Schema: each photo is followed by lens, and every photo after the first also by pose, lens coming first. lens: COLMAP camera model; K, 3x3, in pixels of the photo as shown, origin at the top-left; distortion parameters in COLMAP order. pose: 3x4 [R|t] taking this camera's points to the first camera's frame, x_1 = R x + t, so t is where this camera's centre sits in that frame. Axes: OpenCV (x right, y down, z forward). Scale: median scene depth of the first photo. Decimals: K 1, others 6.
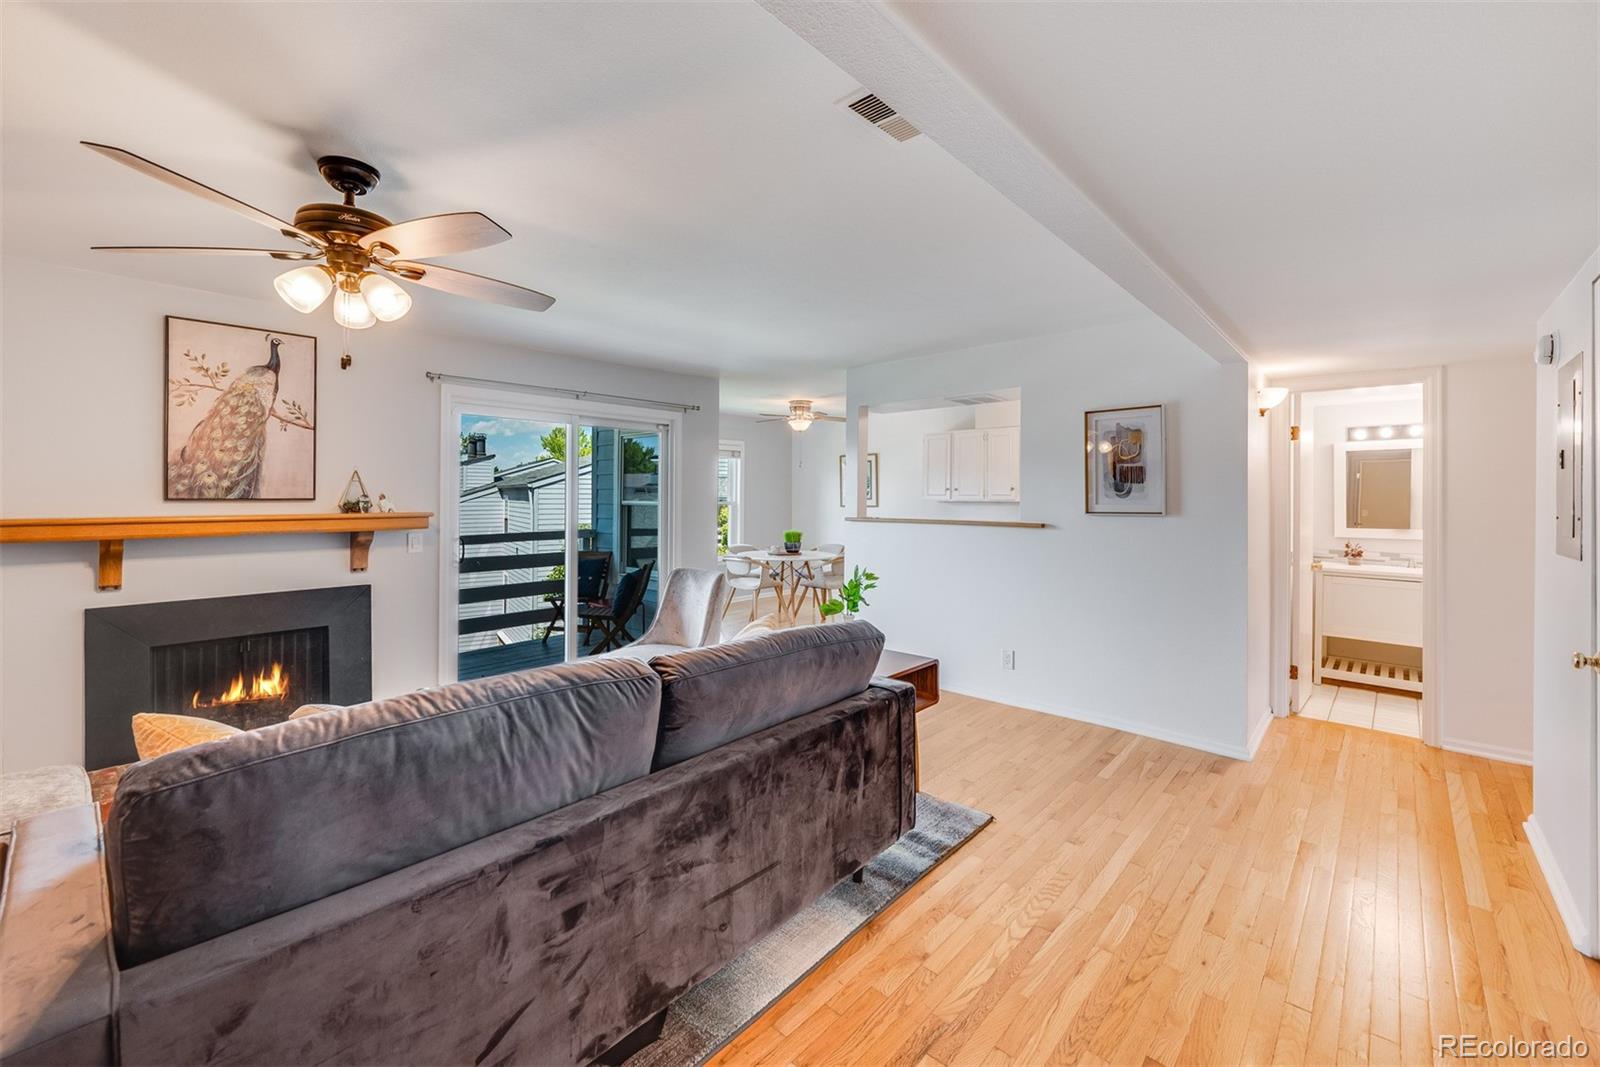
lens RADIAL K [[641.1, 0, 804.3], [0, 641.1, 492.1], [0, 0, 1]] dist [0.000393, -0.000330]
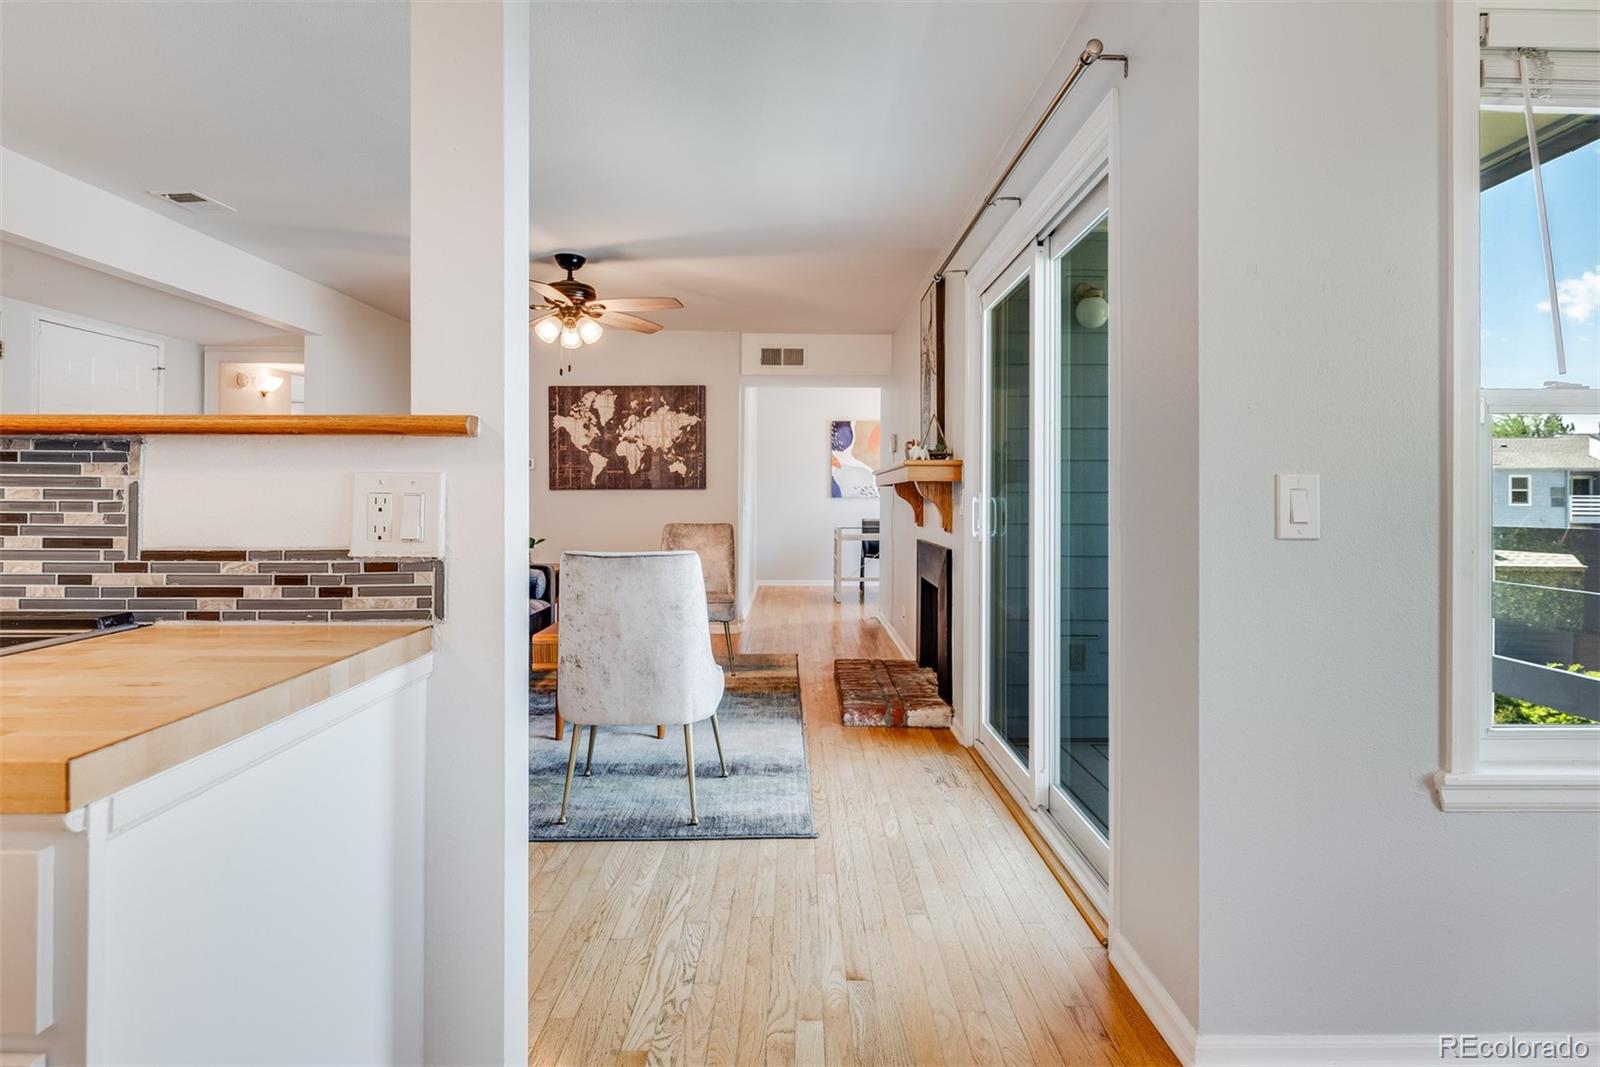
lens RADIAL K [[905.3, 0, 819.2], [0, 905.3, 490.3], [0, 0, 1]] dist [-0.003384, -0.001918]
pose [[-0.722090, -0.011848, -0.691697, 0.296699], [-0.000841, 0.999868, -0.016250, 0.097398], [0.691798, -0.011152, -0.722005, 1.905332]]
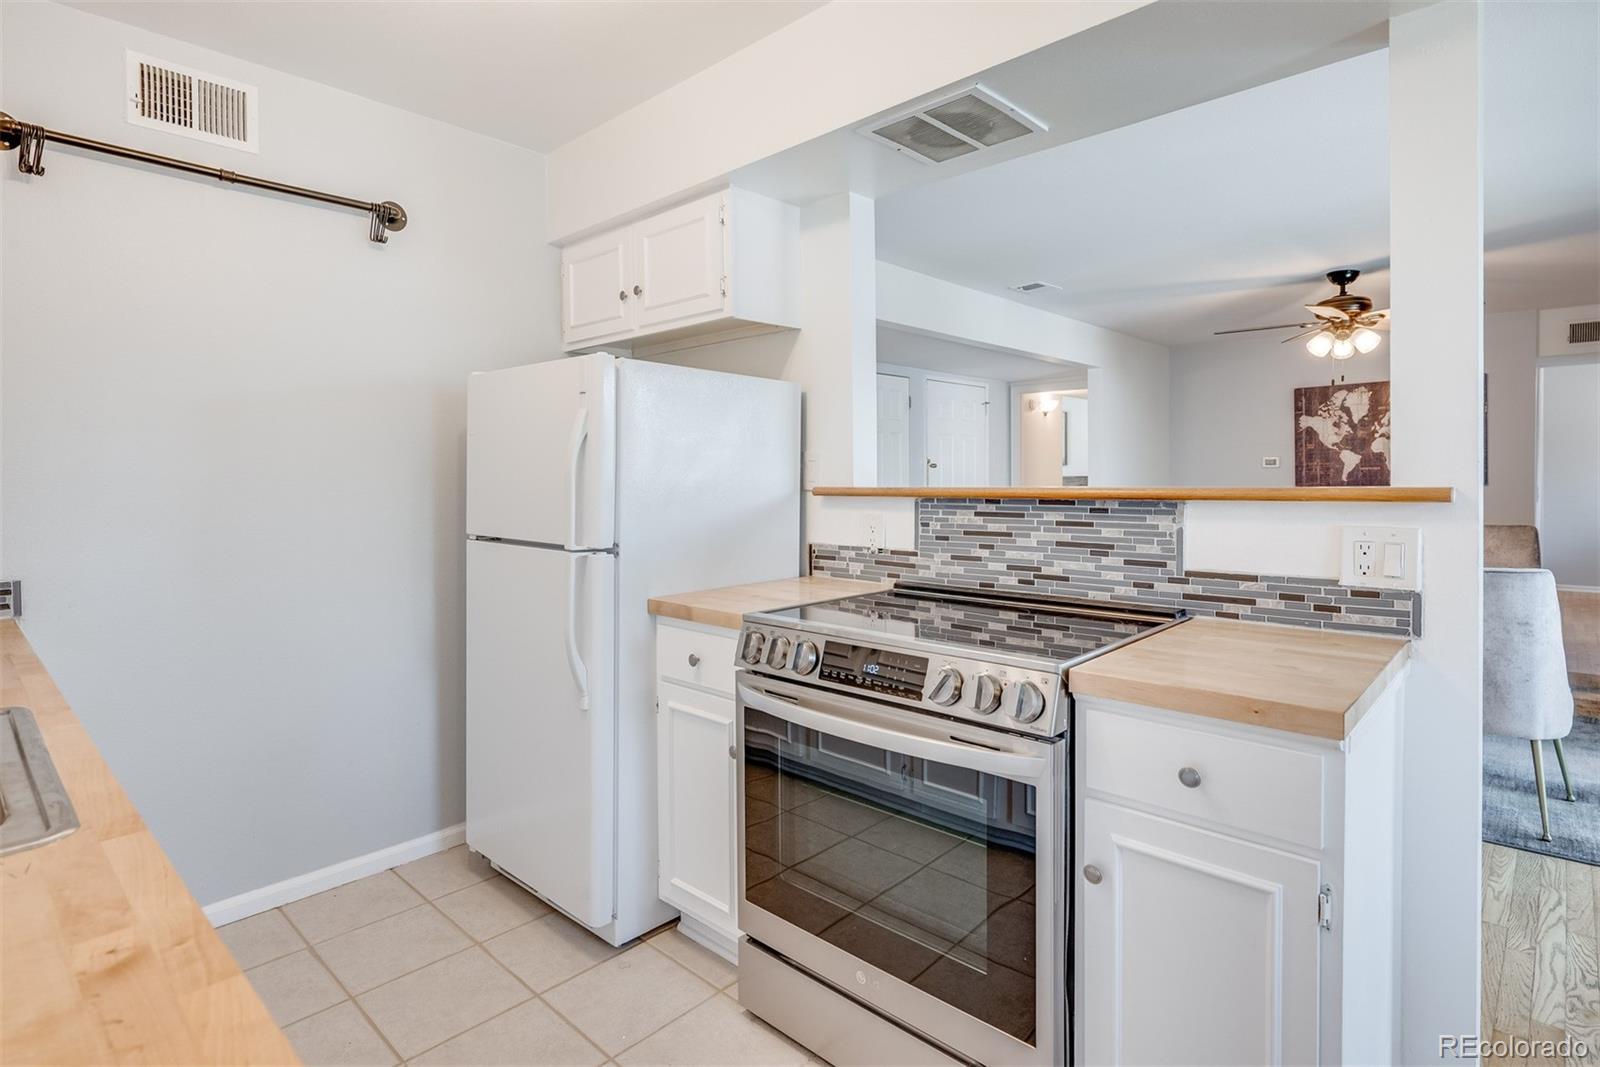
lens RADIAL K [[823.2, 0, 796.3], [0, 823.2, 493.7], [0, 0, 1]] dist [0.000995, -0.001295]
pose [[-0.999925, 0.003440, 0.011795, 0.496394], [0.003543, 0.999956, 0.008718, 0.058926], [-0.011764, 0.008759, -0.999892, 1.993144]]
